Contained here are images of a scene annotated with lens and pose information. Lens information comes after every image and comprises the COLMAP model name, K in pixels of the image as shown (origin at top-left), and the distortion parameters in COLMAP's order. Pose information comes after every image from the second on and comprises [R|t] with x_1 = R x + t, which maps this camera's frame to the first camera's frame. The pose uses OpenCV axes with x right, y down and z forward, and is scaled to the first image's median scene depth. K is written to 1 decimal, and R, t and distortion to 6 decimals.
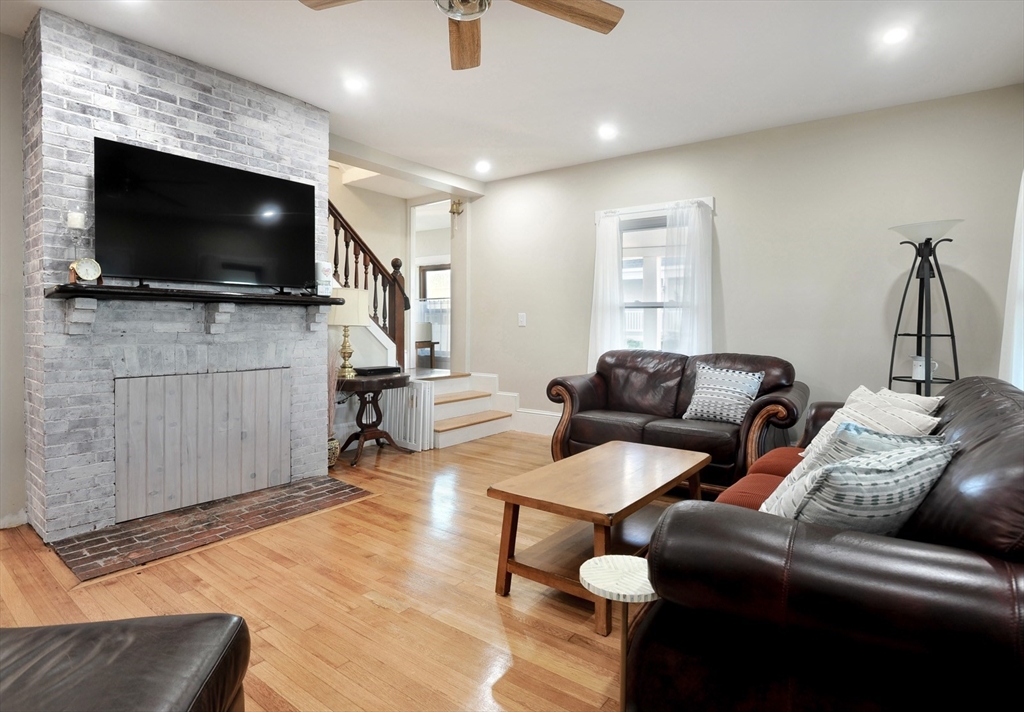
lens RADIAL K [[529.1, 0, 516.2], [0, 529.1, 331.0], [0, 0, 1]] dist [-0.004451, -0.000561]
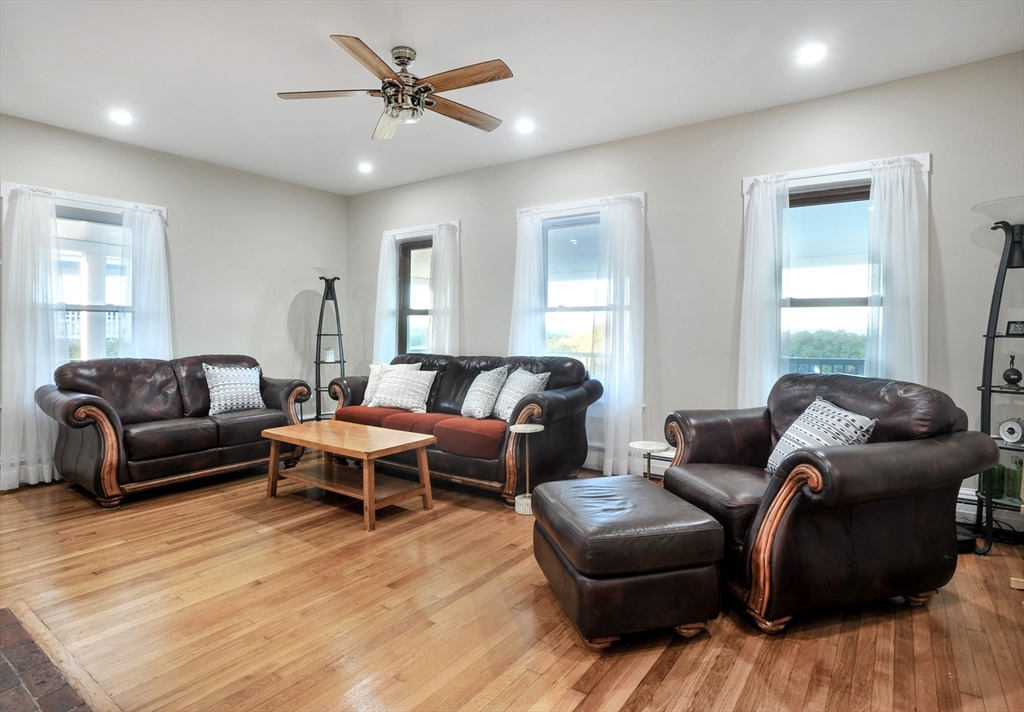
lens RADIAL K [[559.8, 0, 513.2], [0, 559.8, 324.3], [0, 0, 1]] dist [0.000041, 0.000240]
pose [[-0.009712, -0.004516, 0.999943, -0.913995], [0.006014, 0.999971, 0.004574, -0.027380], [-0.999935, 0.006058, -0.009684, 0.397825]]
